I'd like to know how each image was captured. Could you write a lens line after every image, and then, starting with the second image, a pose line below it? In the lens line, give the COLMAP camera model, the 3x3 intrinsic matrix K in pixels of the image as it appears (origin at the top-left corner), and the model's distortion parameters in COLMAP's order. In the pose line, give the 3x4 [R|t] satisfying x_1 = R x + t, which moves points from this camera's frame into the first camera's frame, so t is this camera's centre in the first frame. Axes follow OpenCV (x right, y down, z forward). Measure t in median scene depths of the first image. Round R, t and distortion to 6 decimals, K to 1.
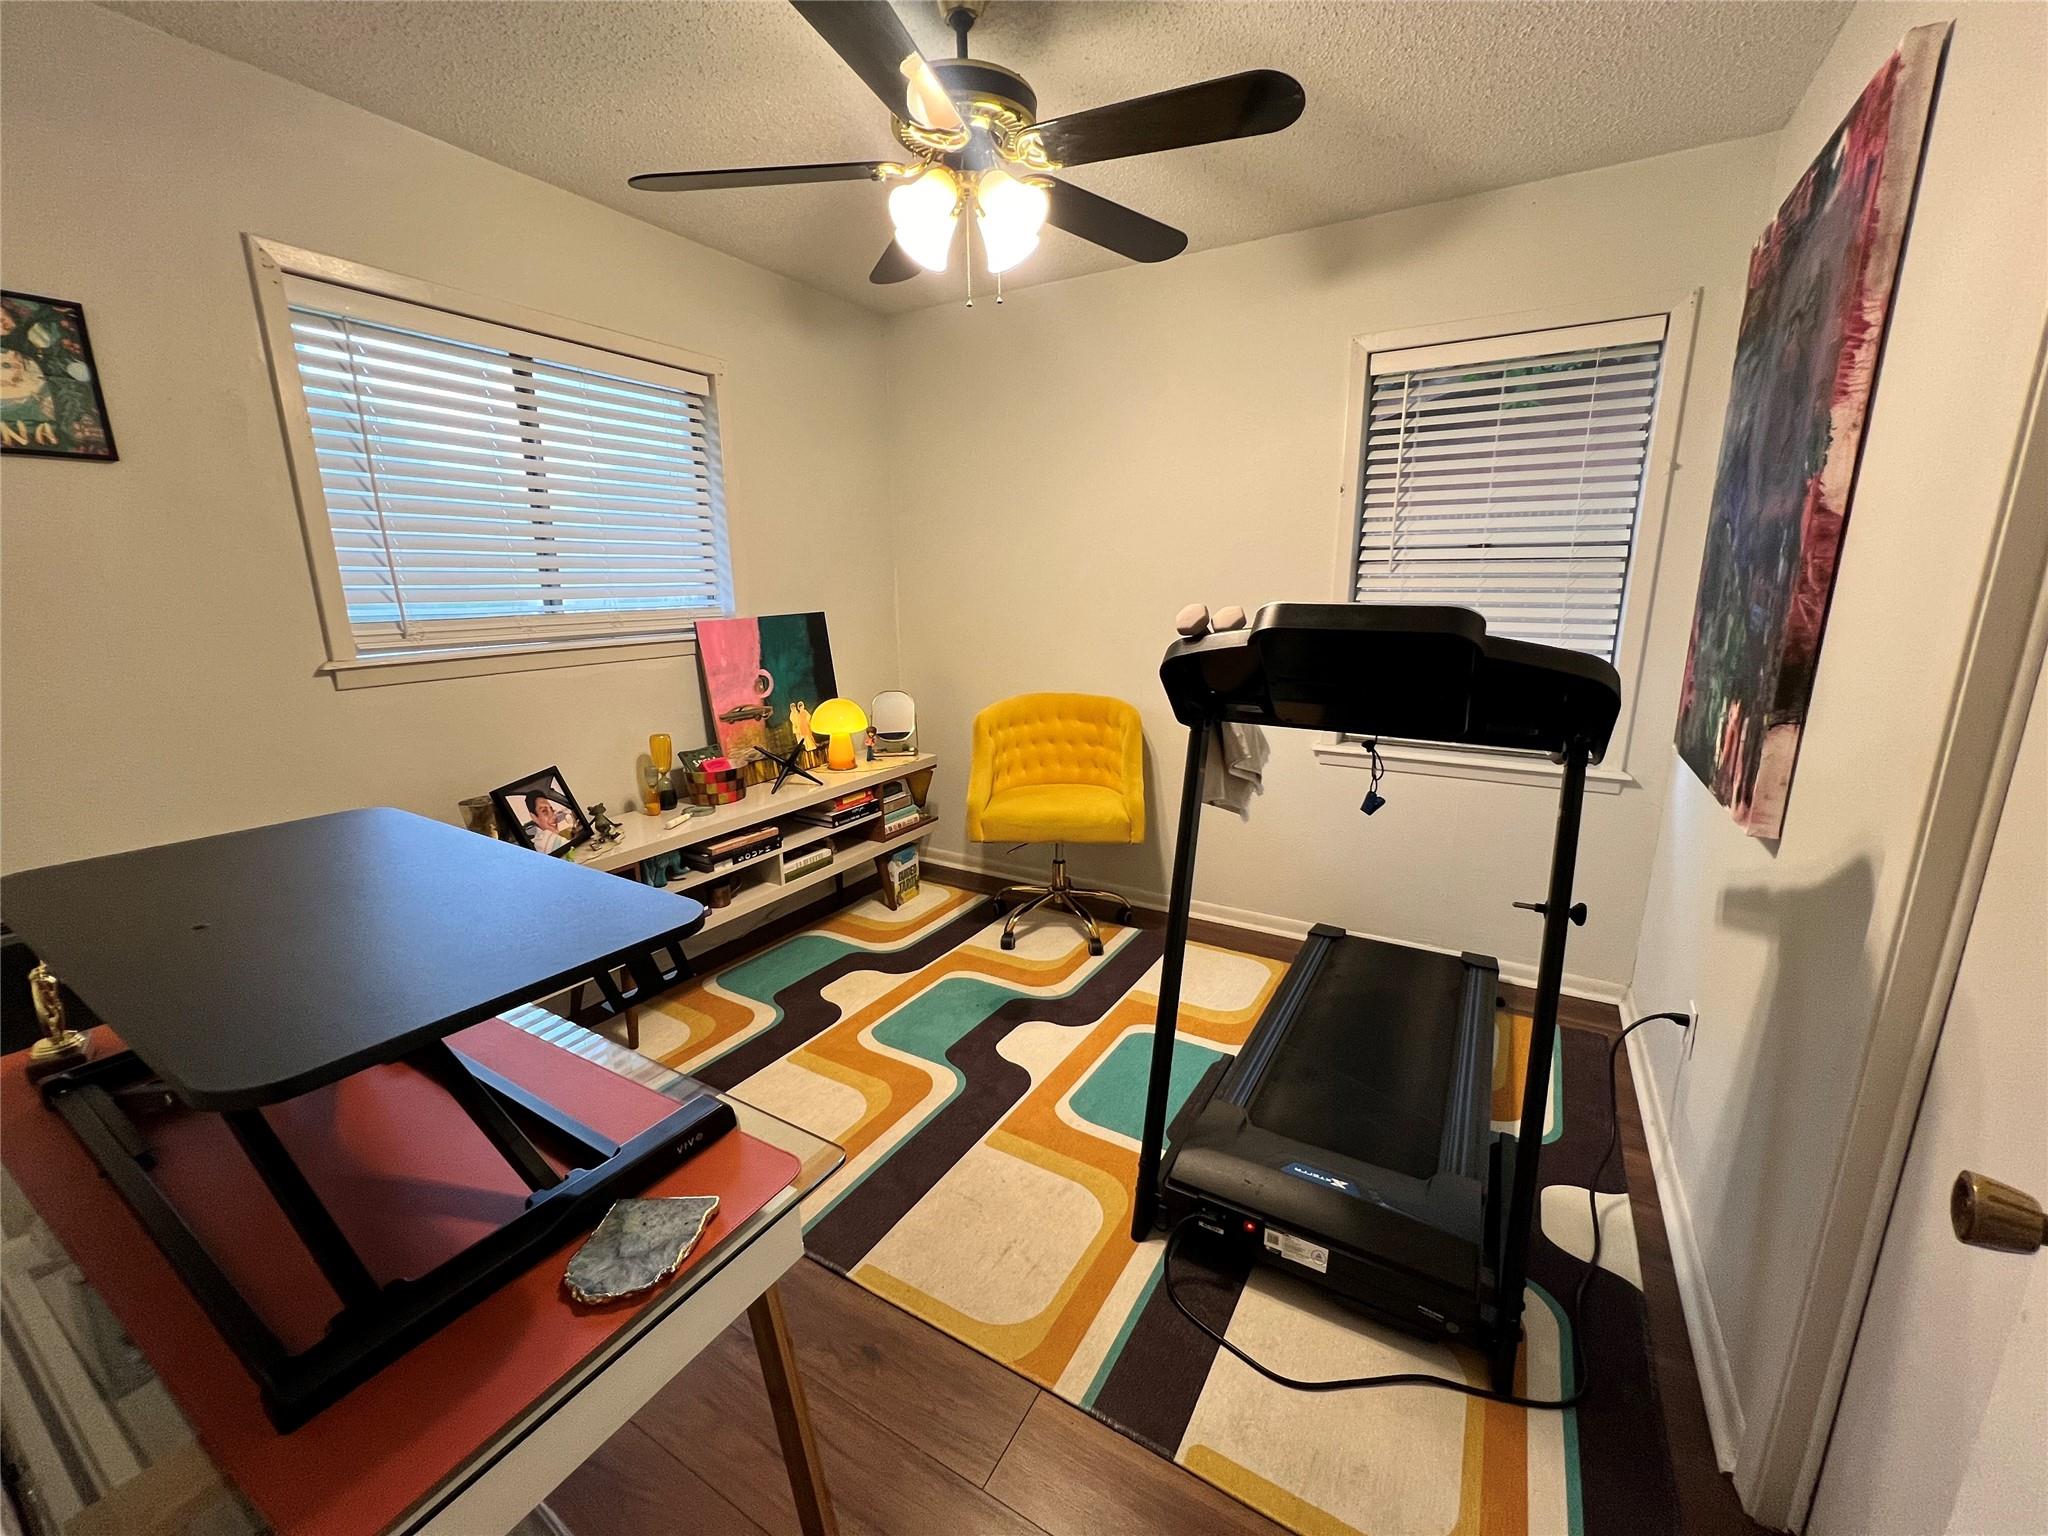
lens RADIAL K [[822.7, 0, 1023.0], [0, 822.7, 767.0], [0, 0, 1]] dist [0.007175, -0.001336]
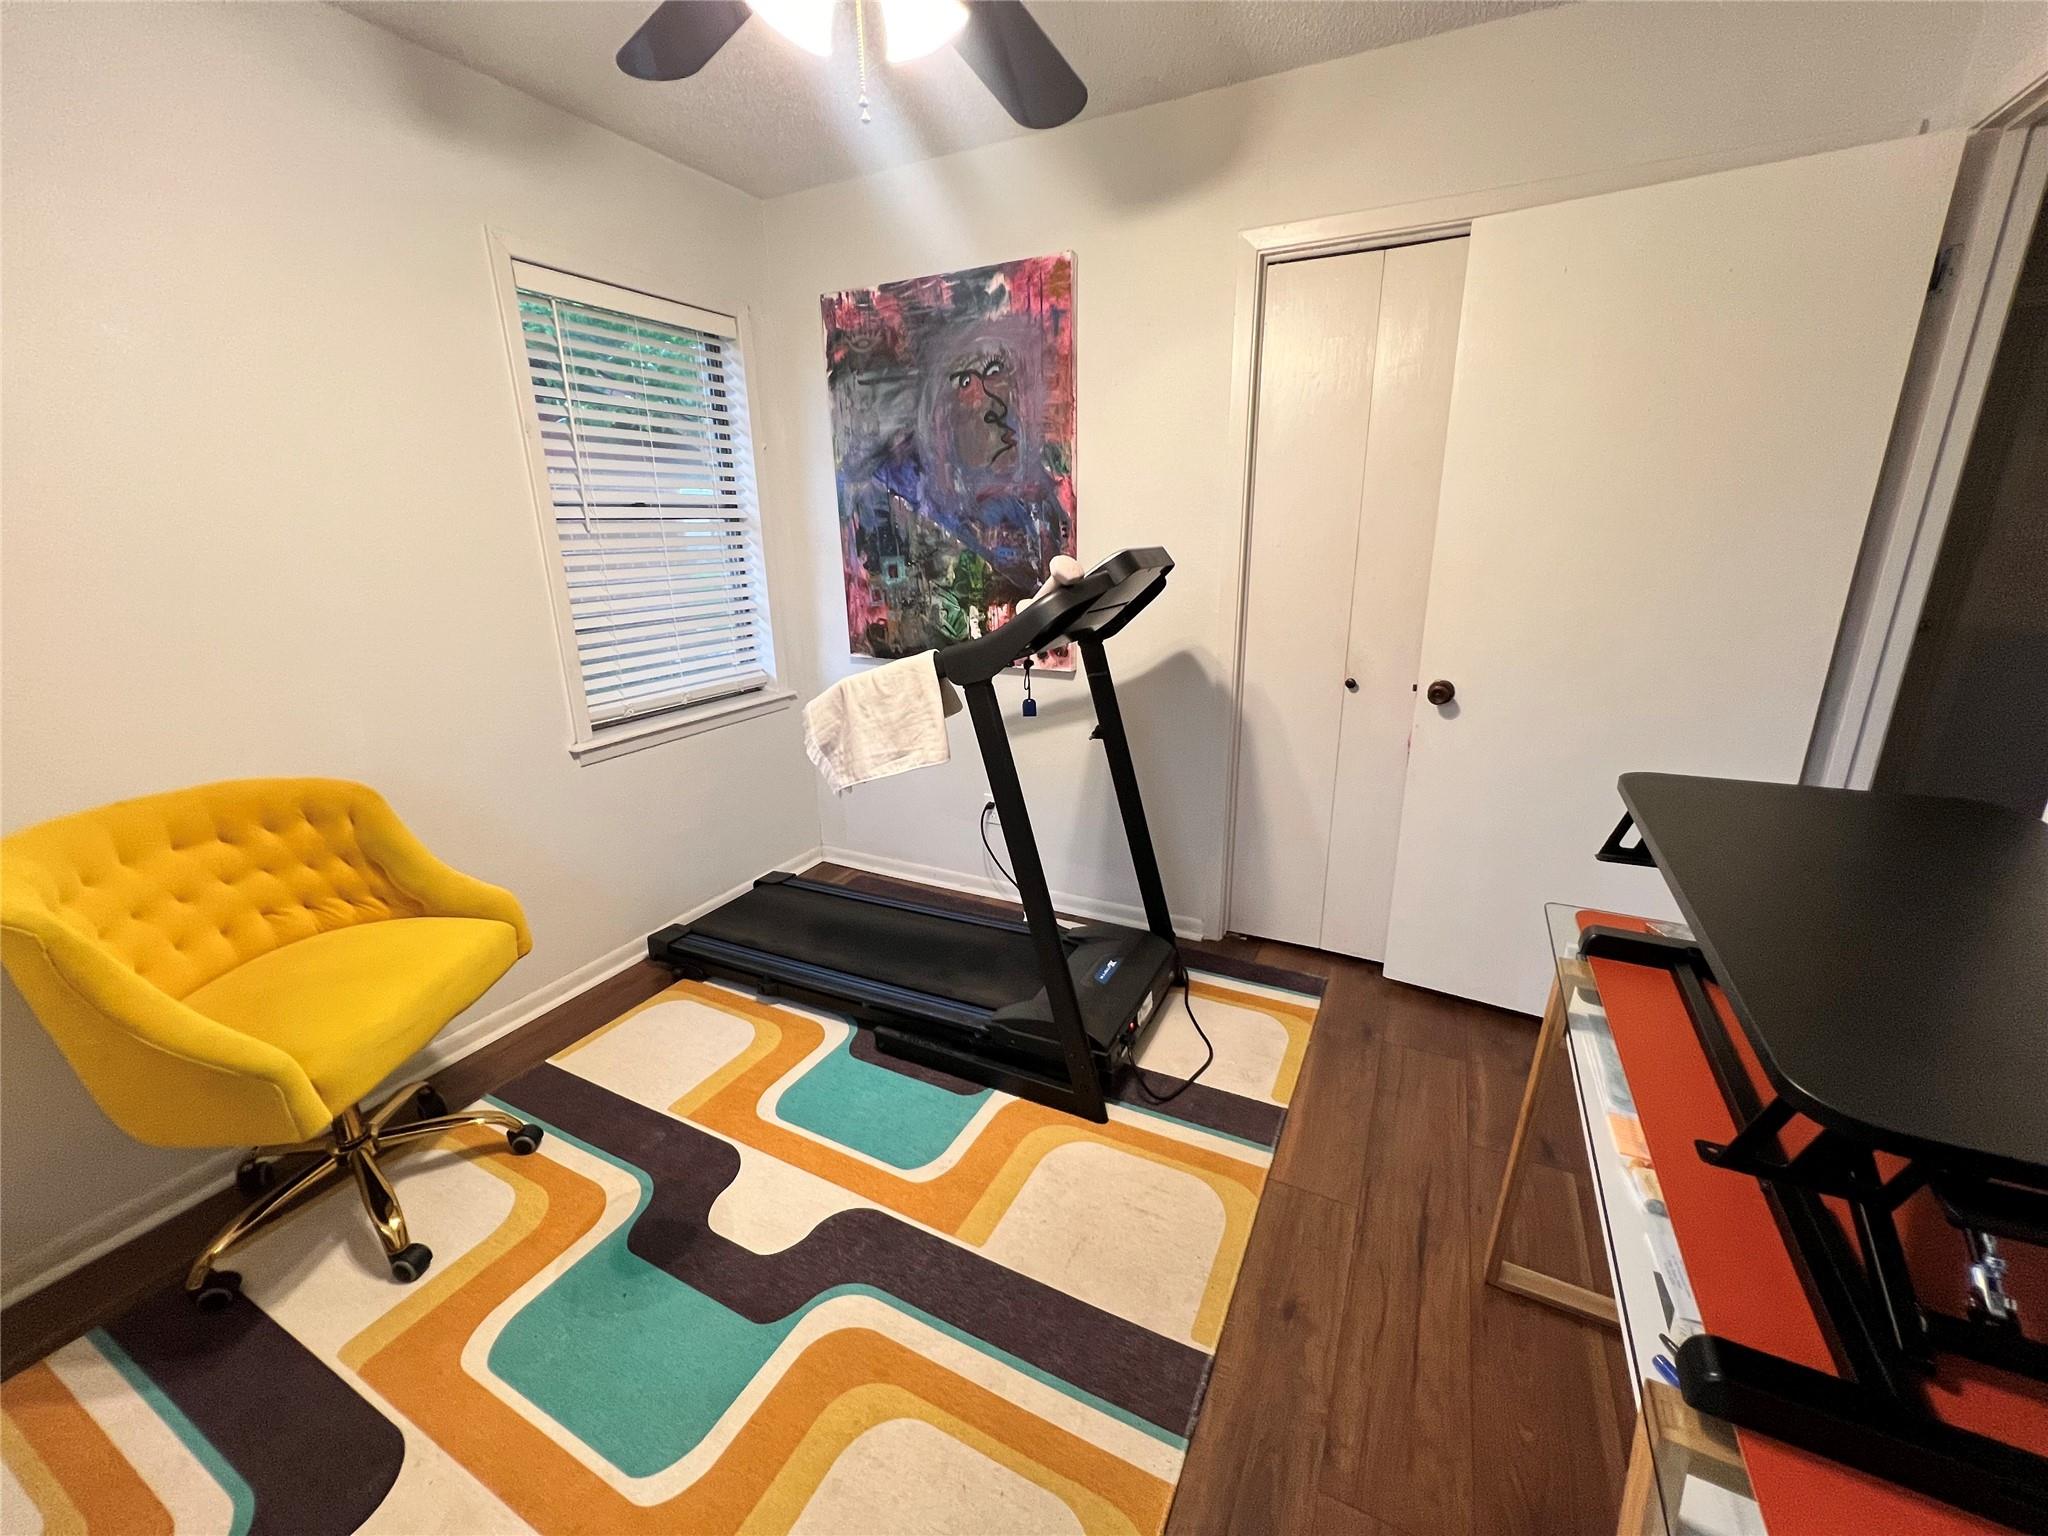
lens RADIAL K [[822.7, 0, 1023.7], [0, 822.7, 769.3], [0, 0, 1]] dist [0.007175, -0.001336]
pose [[-0.068594, -0.284545, 0.956206, -0.579485], [0.239984, 0.925613, 0.292657, -0.171540], [-0.968350, 0.249549, 0.004795, 0.704347]]
